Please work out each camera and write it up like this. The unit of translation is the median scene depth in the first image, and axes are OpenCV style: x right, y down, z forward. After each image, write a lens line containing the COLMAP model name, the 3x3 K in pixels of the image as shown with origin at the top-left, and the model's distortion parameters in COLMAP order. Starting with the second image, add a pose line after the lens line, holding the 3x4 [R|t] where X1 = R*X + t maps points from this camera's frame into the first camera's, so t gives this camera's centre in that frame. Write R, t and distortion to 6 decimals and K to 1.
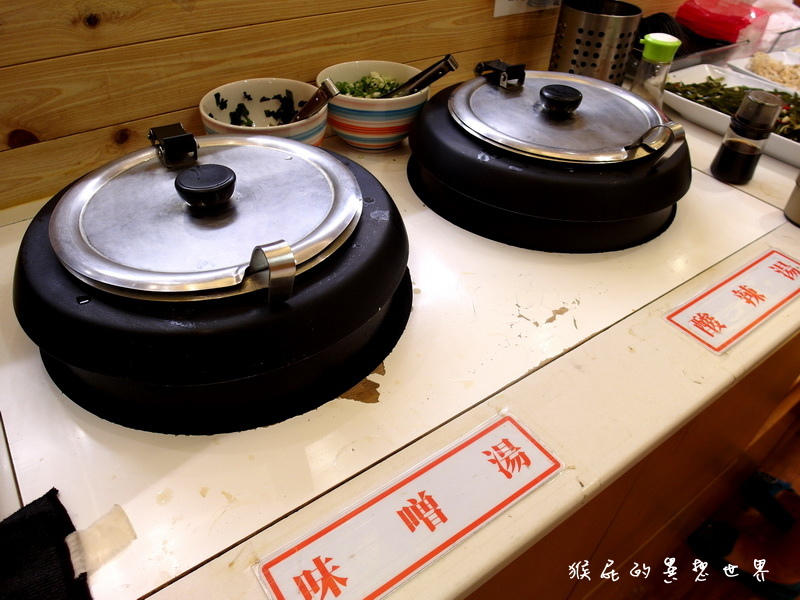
lens RADIAL K [[569.3, 0, 422.9], [0, 569.3, 297.8], [0, 0, 1]] dist [-0.009337, -0.008832]
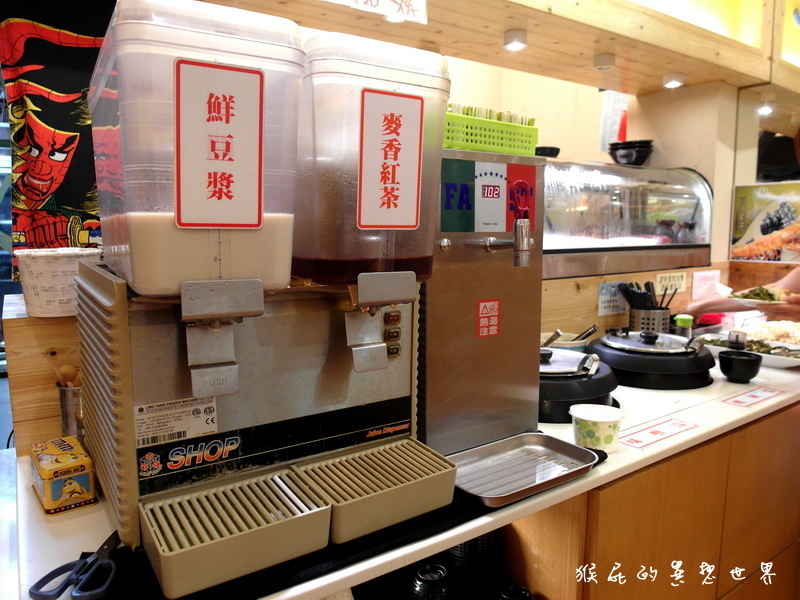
lens RADIAL K [[569.3, 0, 422.9], [0, 569.3, 297.8], [0, 0, 1]] dist [-0.009337, -0.008832]
pose [[0.998918, -0.043086, -0.017523, -0.537779], [0.026522, 0.837116, -0.546382, 0.645216], [0.038210, 0.545326, 0.837353, -0.915654]]
